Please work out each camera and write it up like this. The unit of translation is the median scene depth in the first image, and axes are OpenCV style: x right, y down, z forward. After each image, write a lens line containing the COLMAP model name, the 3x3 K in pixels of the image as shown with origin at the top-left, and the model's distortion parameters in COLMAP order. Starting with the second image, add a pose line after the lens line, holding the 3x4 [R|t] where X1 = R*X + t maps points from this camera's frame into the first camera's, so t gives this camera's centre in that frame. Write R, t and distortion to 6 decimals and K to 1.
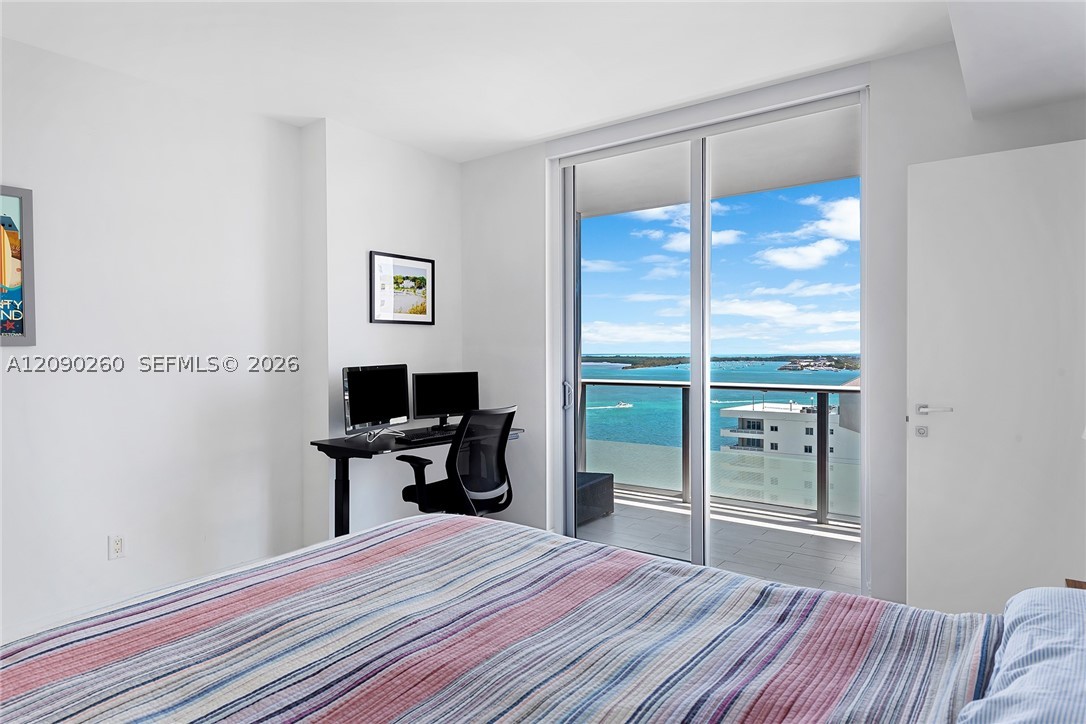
lens RADIAL K [[647.5, 0, 545.3], [0, 647.5, 360.4], [0, 0, 1]] dist [0.024584, -0.001100]
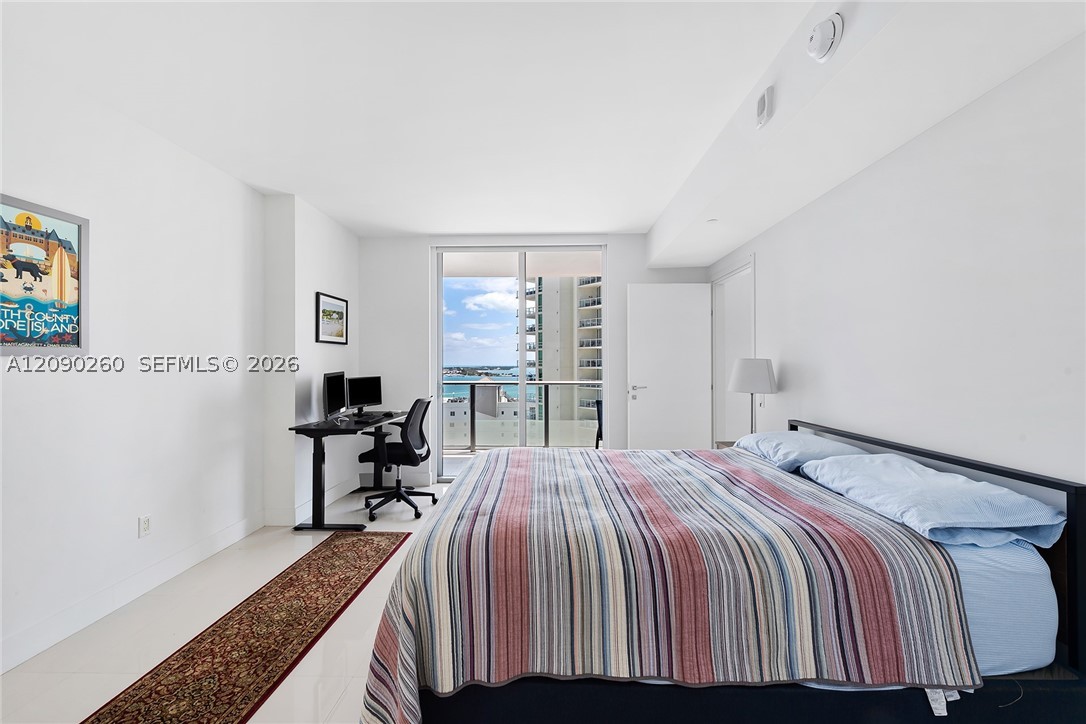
lens RADIAL K [[422.0, 0, 550.9], [0, 422.0, 365.6], [0, 0, 1]] dist [0.014232, -0.004320]
pose [[0.809815, -0.000054, 0.586686, -0.435469], [0.006509, 0.999939, -0.008892, 0.004730], [-0.586649, 0.011019, 0.809766, -0.051486]]
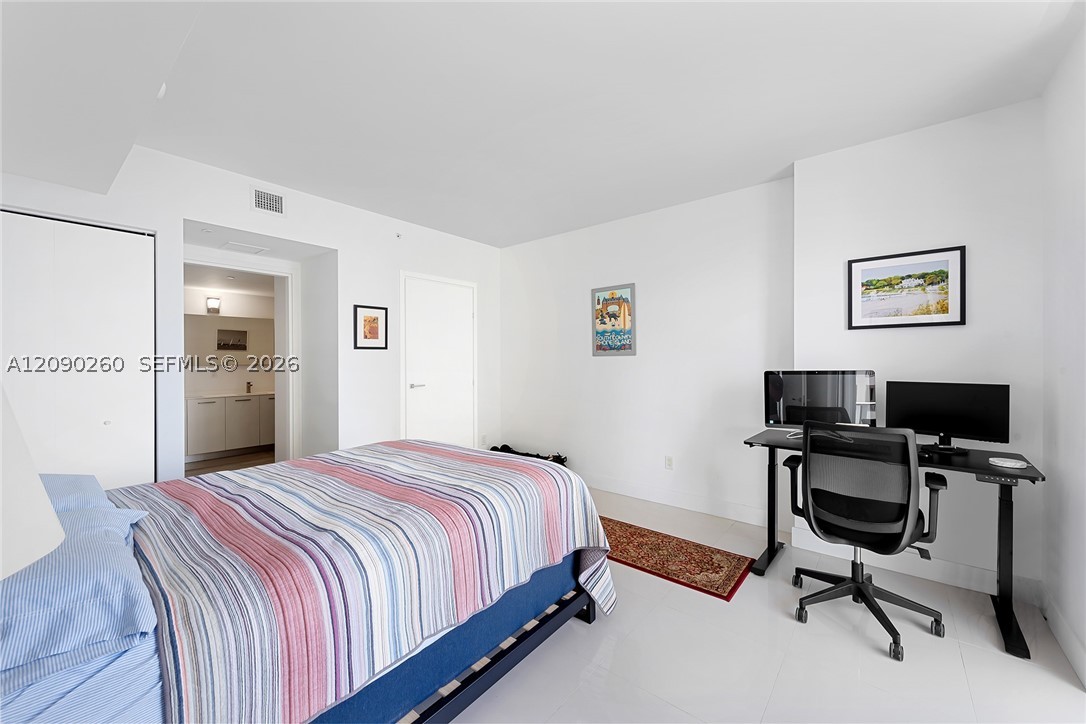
lens RADIAL K [[422.0, 0, 540.1], [0, 422.0, 363.4], [0, 0, 1]] dist [0.014232, -0.004320]
pose [[-0.066324, 0.013211, -0.997711, 0.484476], [-0.011199, 0.999840, 0.013984, -0.008810], [0.997735, 0.012101, -0.066165, 0.605730]]
